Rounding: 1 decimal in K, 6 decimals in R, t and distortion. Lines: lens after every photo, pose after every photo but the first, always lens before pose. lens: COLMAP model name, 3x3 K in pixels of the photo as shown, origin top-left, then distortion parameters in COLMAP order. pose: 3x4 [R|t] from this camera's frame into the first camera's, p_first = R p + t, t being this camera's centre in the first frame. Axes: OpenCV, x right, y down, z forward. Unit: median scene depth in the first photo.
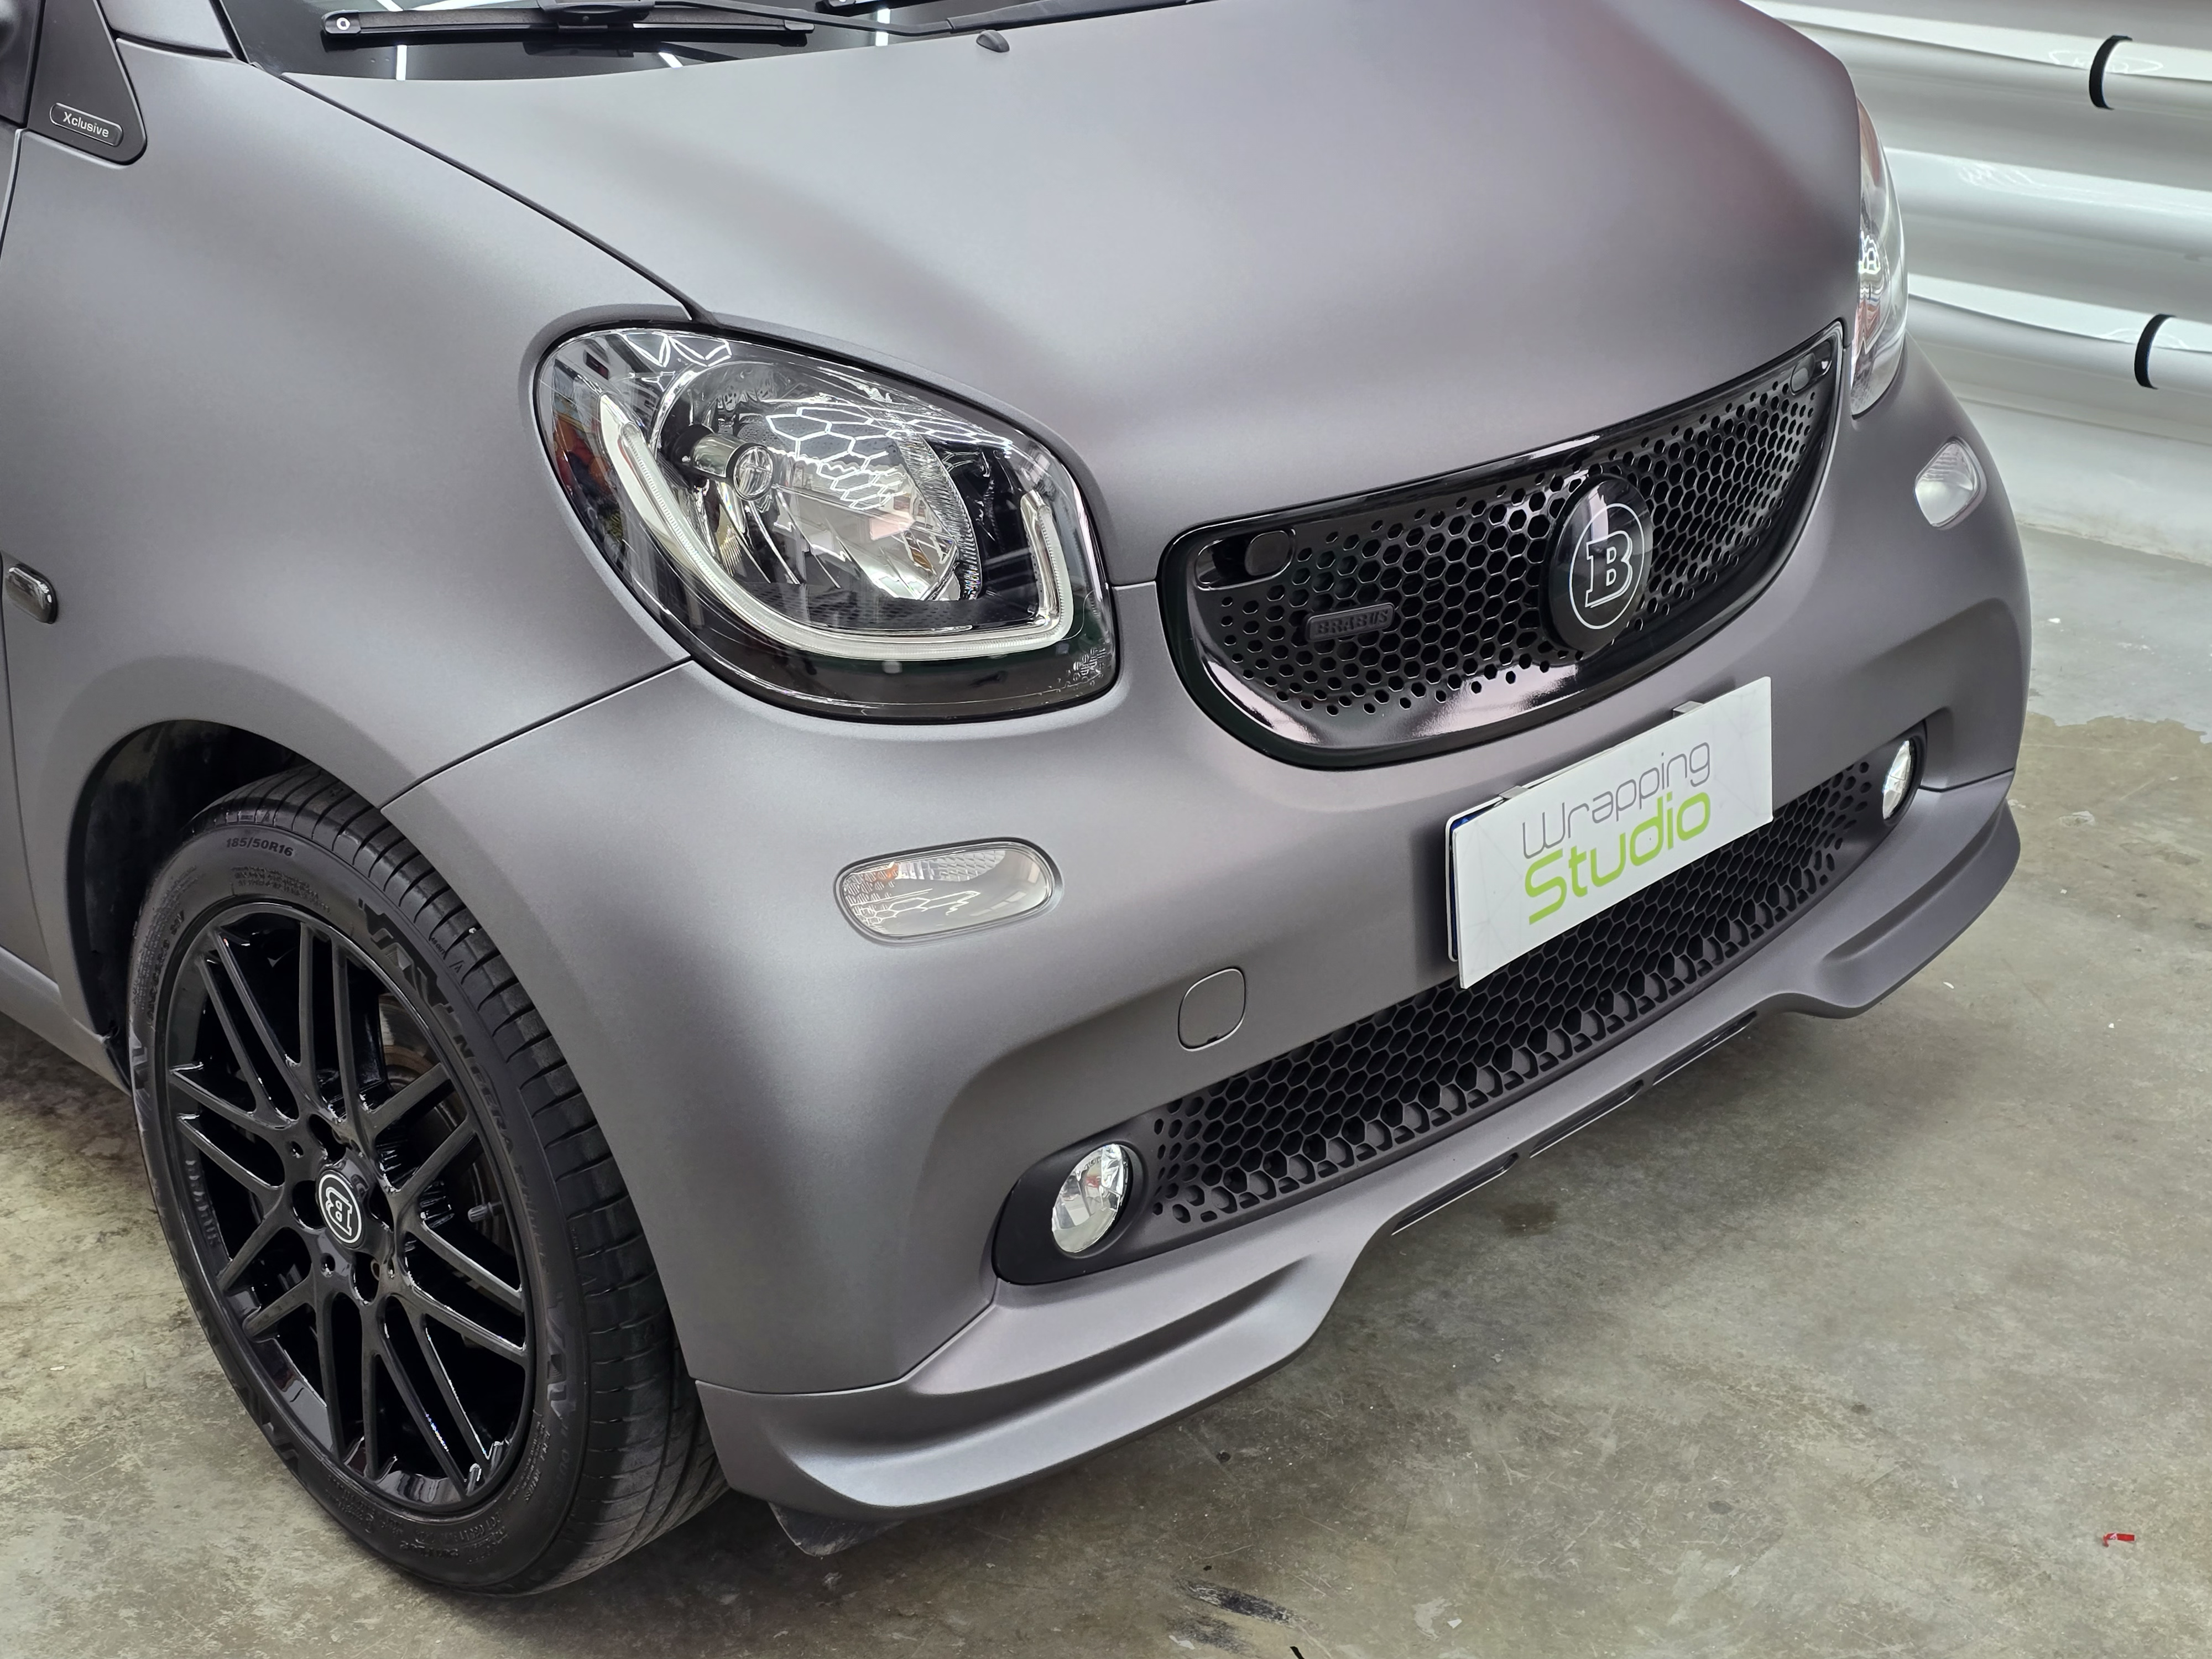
lens RADIAL K [[3064.9, 0, 1086.9], [0, 3064.9, 748.1], [0, 0, 1]] dist [0.110291, -0.190949]
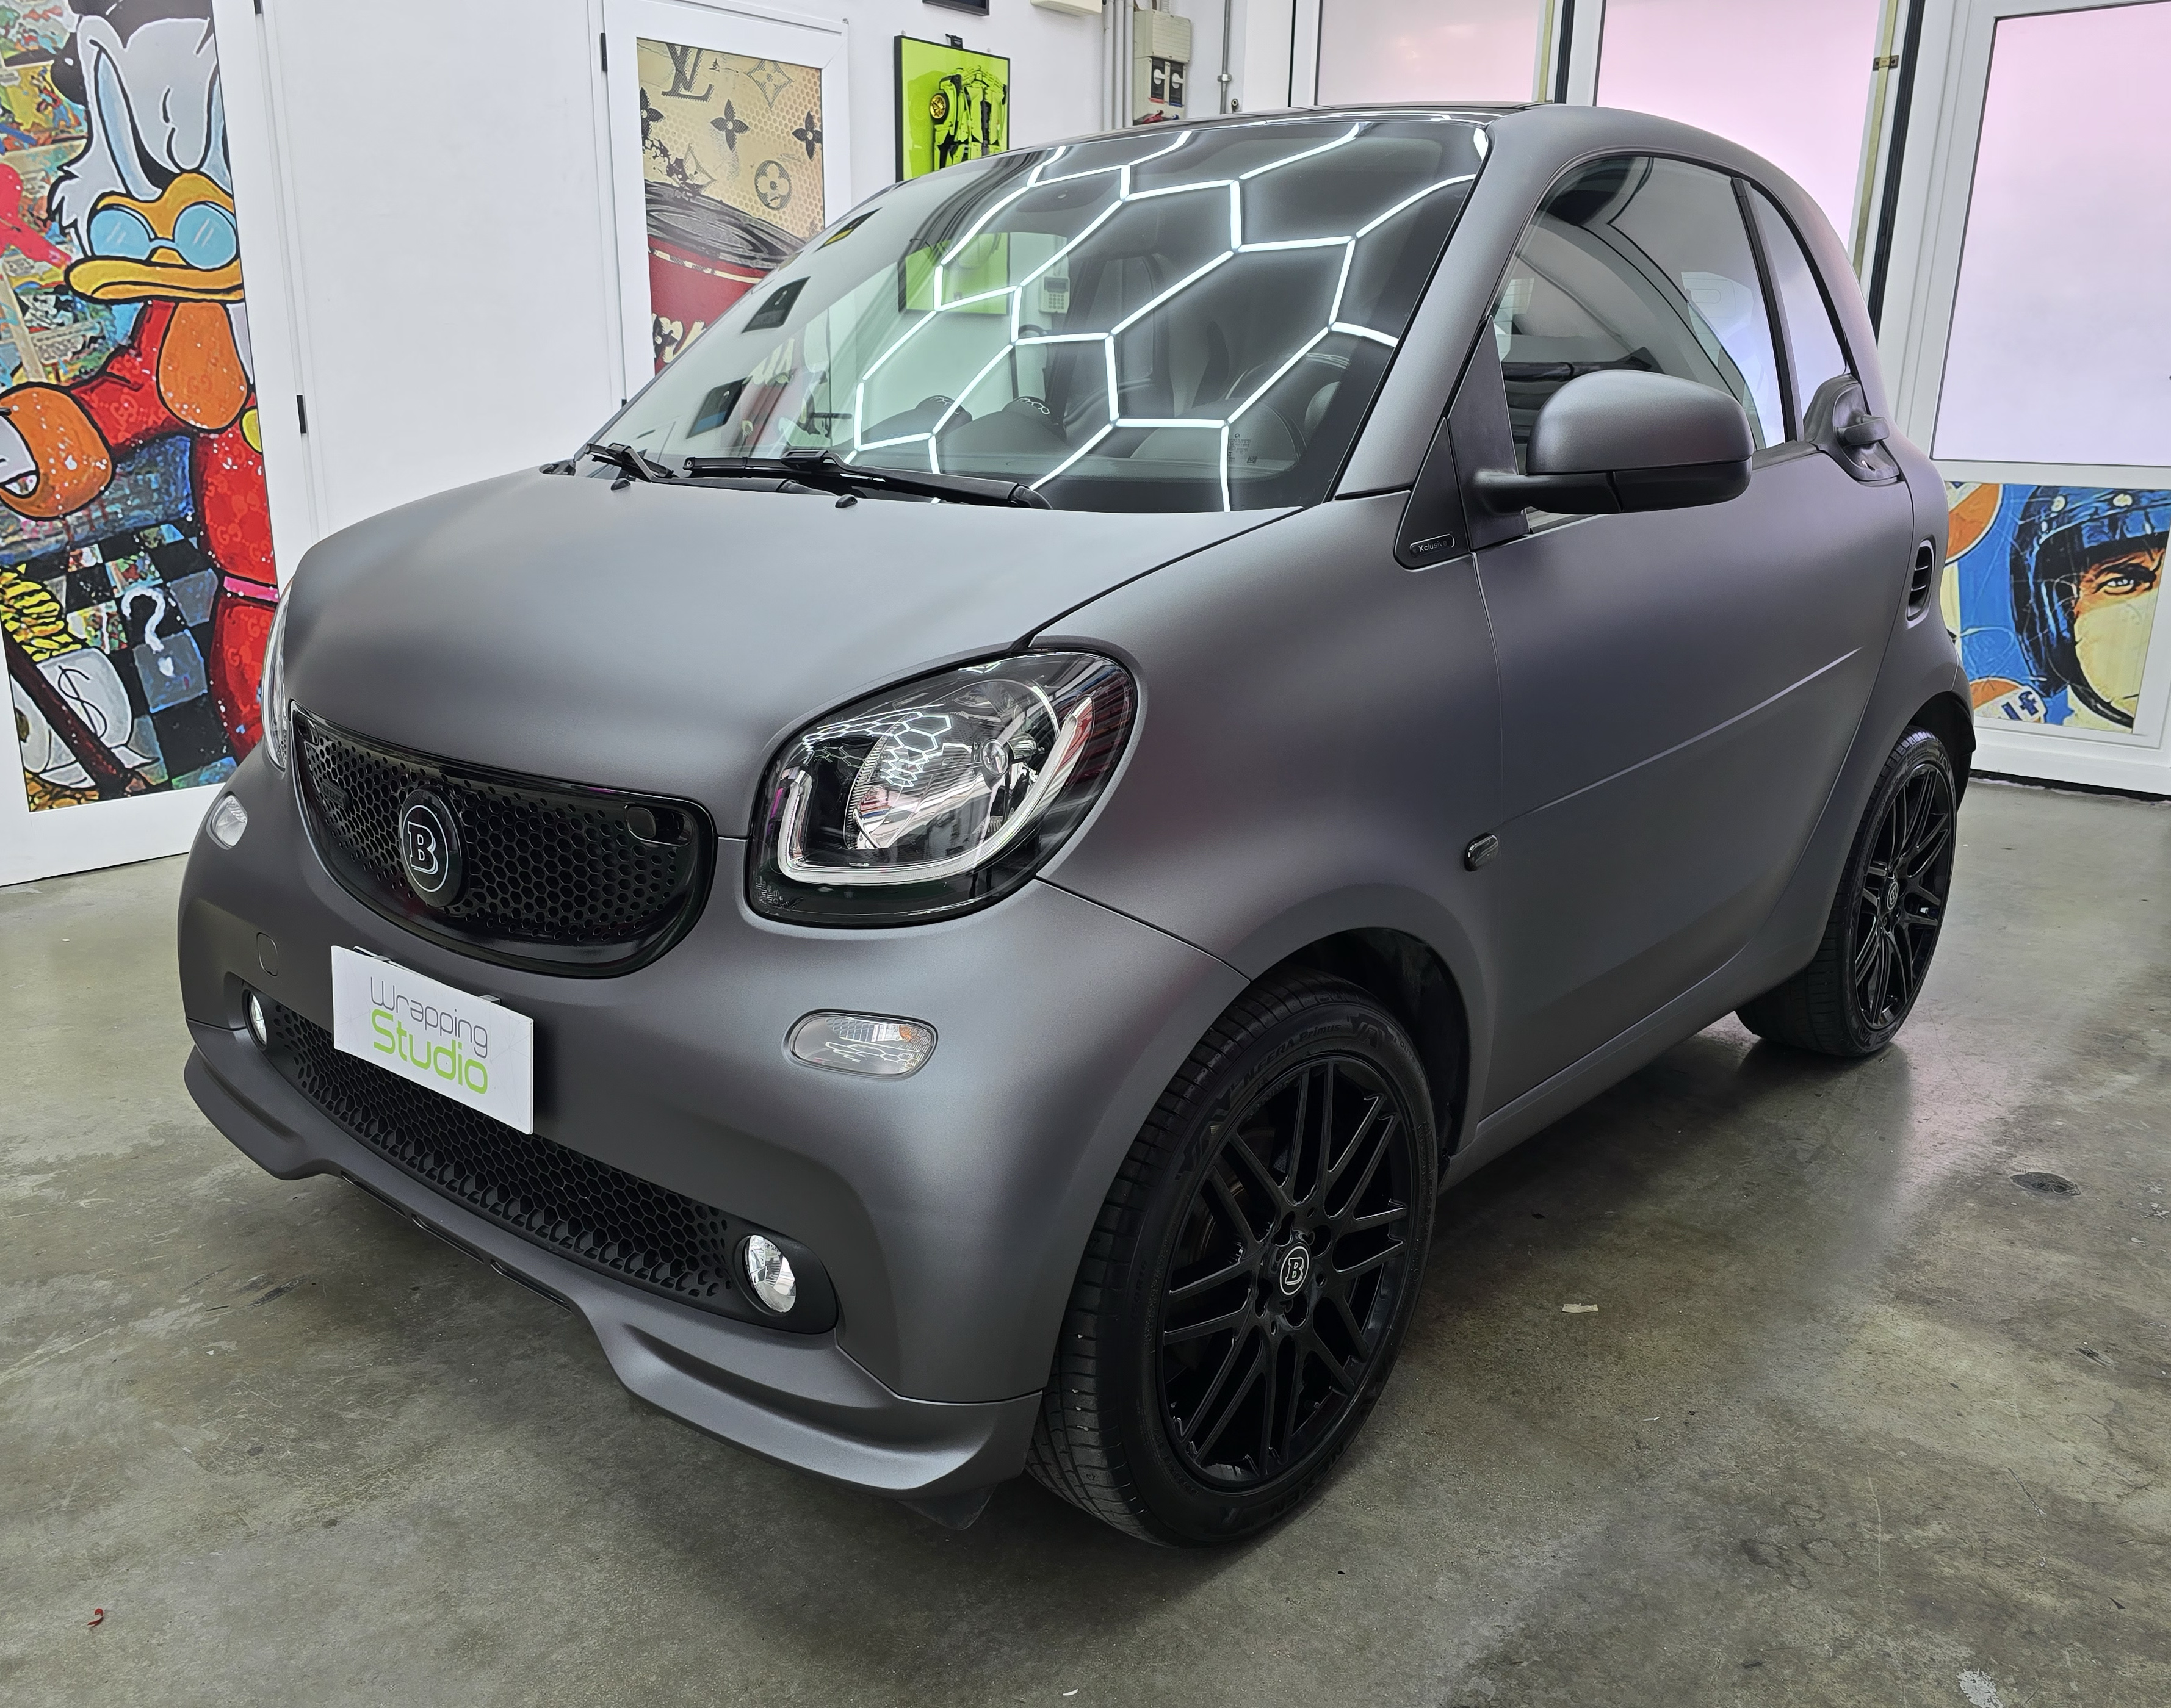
lens RADIAL K [[1756.4, 0, 1047.8], [0, 1756.4, 889.3], [0, 0, 1]] dist [0.065510, -0.064105]
pose [[0.037074, 0.273305, -0.961213, 0.978780], [-0.372919, 0.896173, 0.240428, -0.349266], [0.927123, 0.349541, 0.135146, 1.153687]]
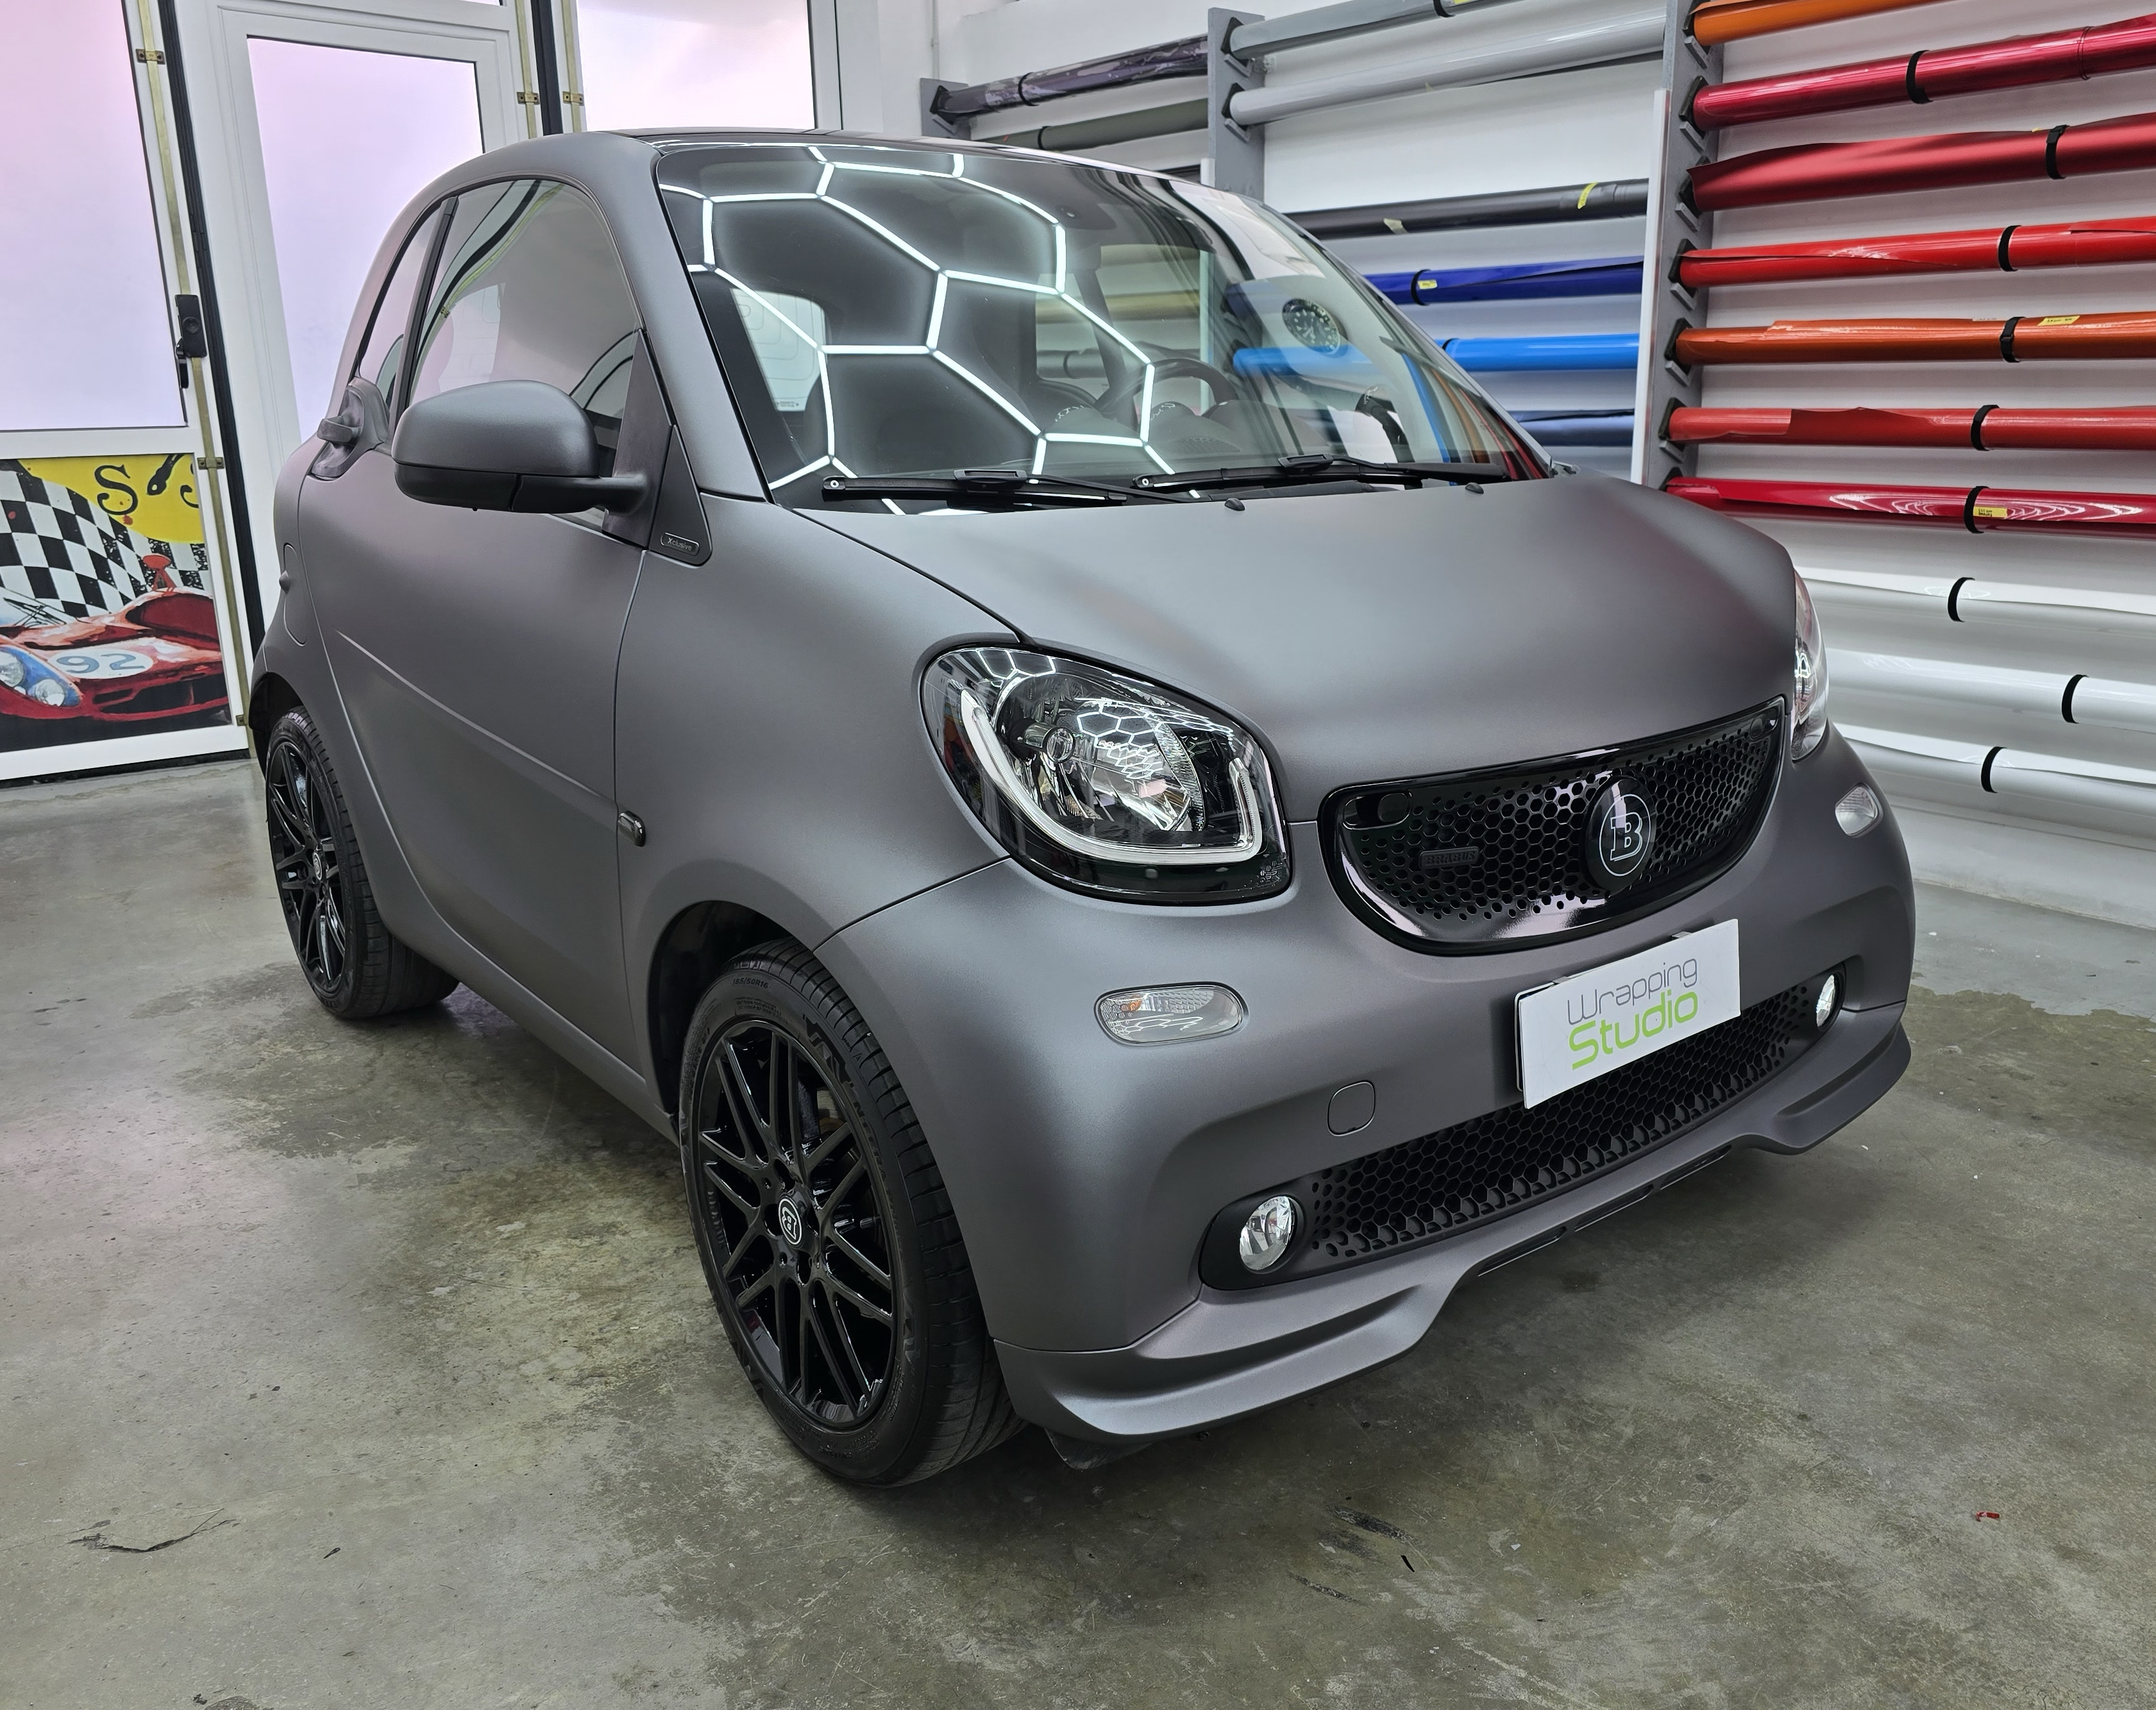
lens RADIAL K [[1732.9, 0, 1186.7], [0, 1732.9, 834.0], [0, 0, 1]] dist [0.070848, -0.073077]
pose [[0.994565, 0.020762, -0.102023, 0.039940], [-0.032860, 0.992425, -0.118372, 0.049557], [0.098793, 0.121081, 0.987714, 0.120381]]
